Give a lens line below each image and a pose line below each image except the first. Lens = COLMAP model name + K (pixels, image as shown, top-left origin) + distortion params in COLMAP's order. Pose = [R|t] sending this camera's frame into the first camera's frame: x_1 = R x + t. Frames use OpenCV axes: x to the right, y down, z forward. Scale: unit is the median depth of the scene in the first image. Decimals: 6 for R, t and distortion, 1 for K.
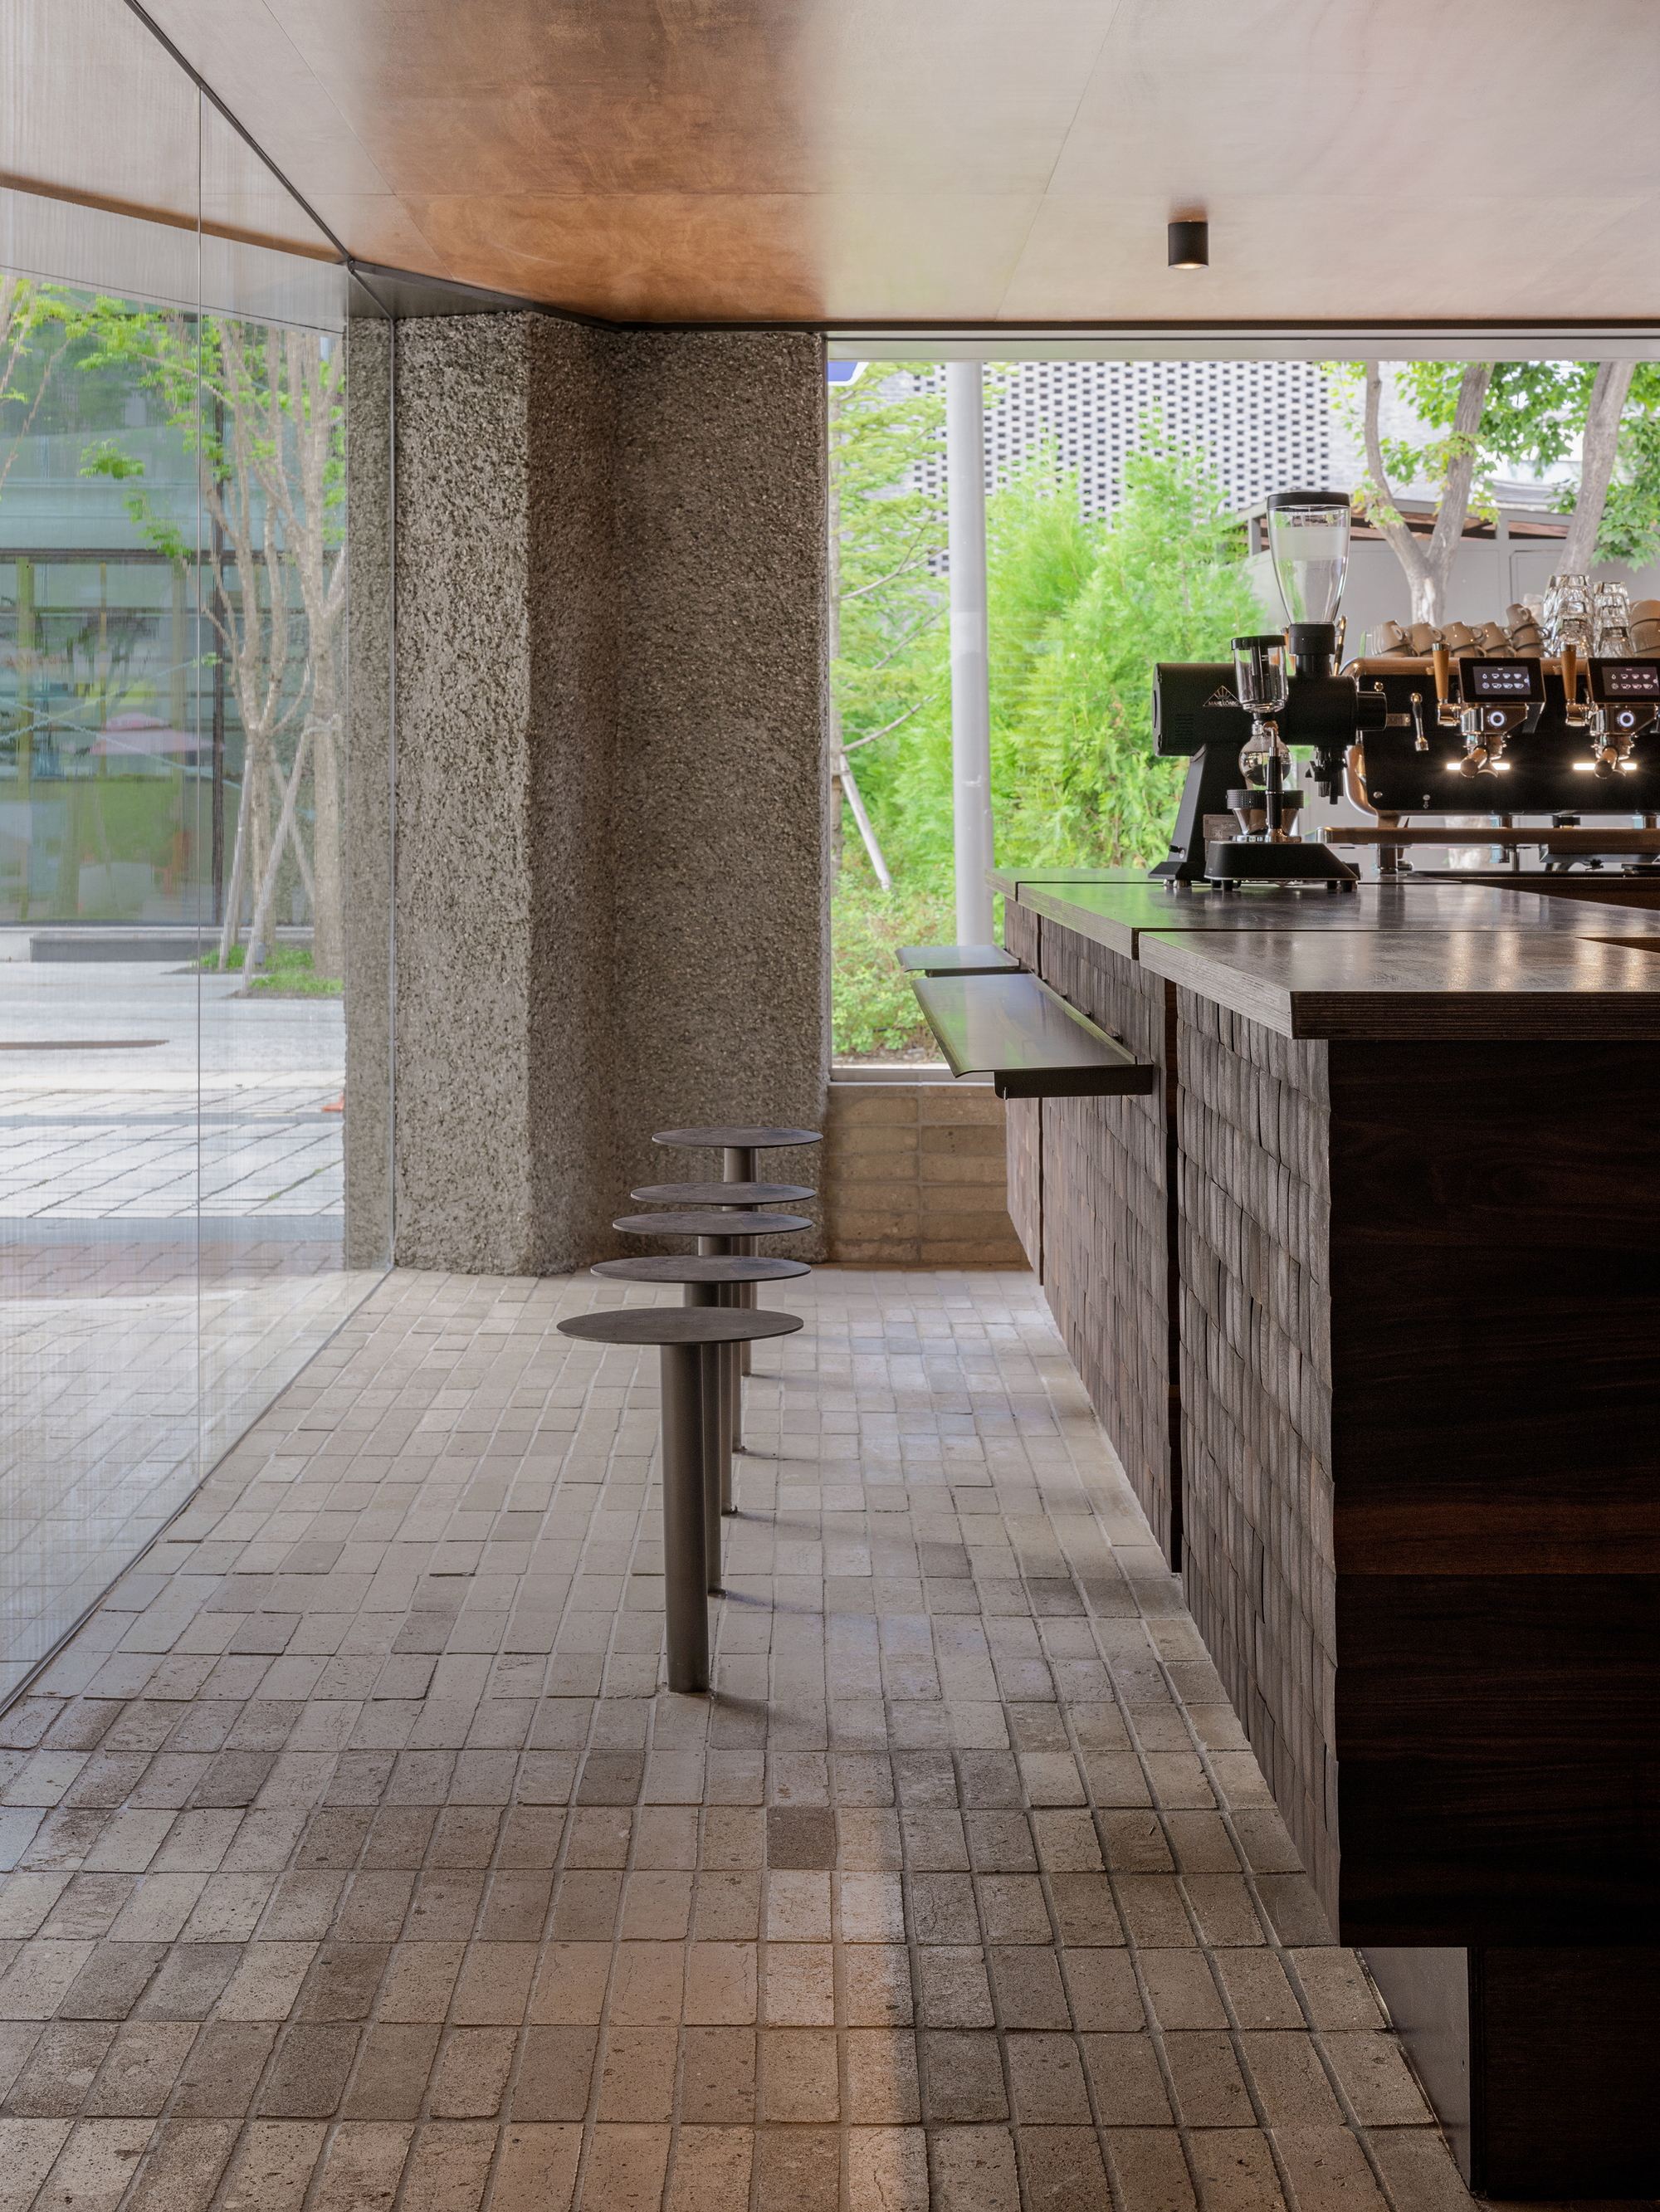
lens RADIAL K [[3972.9, 0, 842.3], [0, 3972.9, 1106.1], [0, 0, 1]] dist [-0.199488, 0.000000]
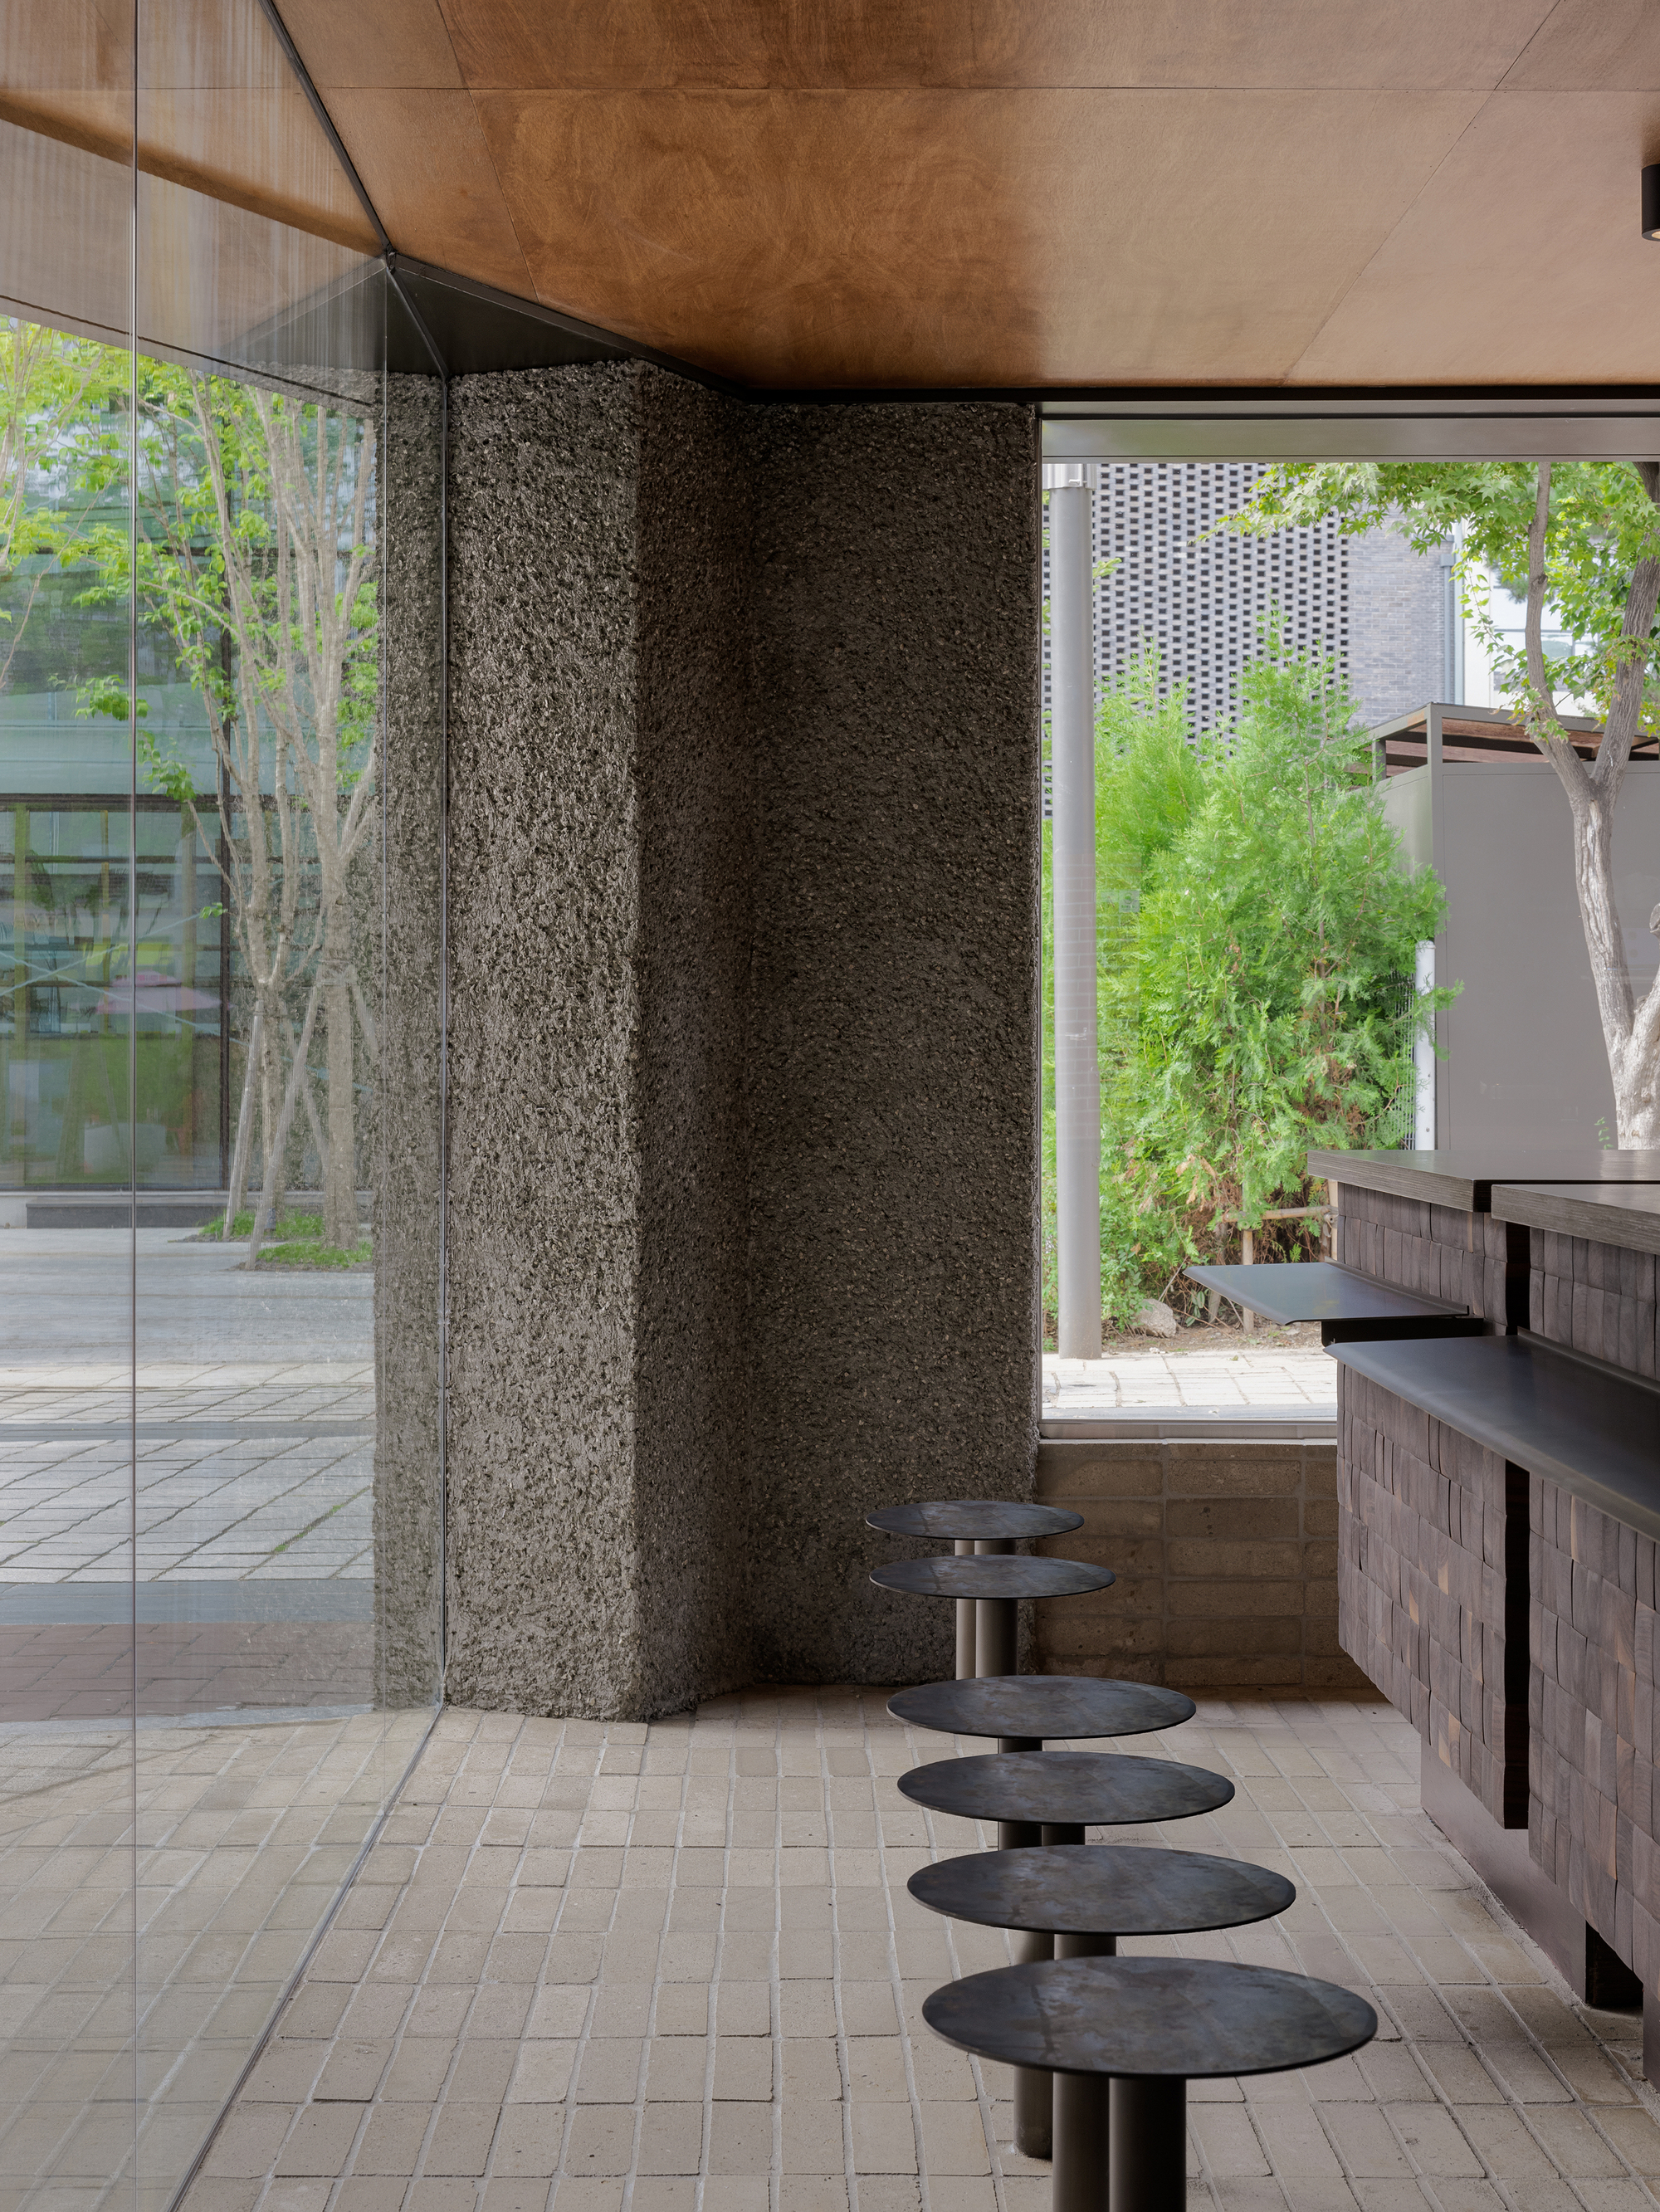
lens RADIAL K [[3972.9, 0, 663.2], [0, 3972.9, 1272.2], [0, 0, 1]] dist [-0.199488, 0.000000]
pose [[0.998868, -0.000130, -0.047559, -0.038753], [-0.000974, 0.999731, -0.023178, -0.020483], [0.047550, 0.023198, 0.998599, 0.278758]]
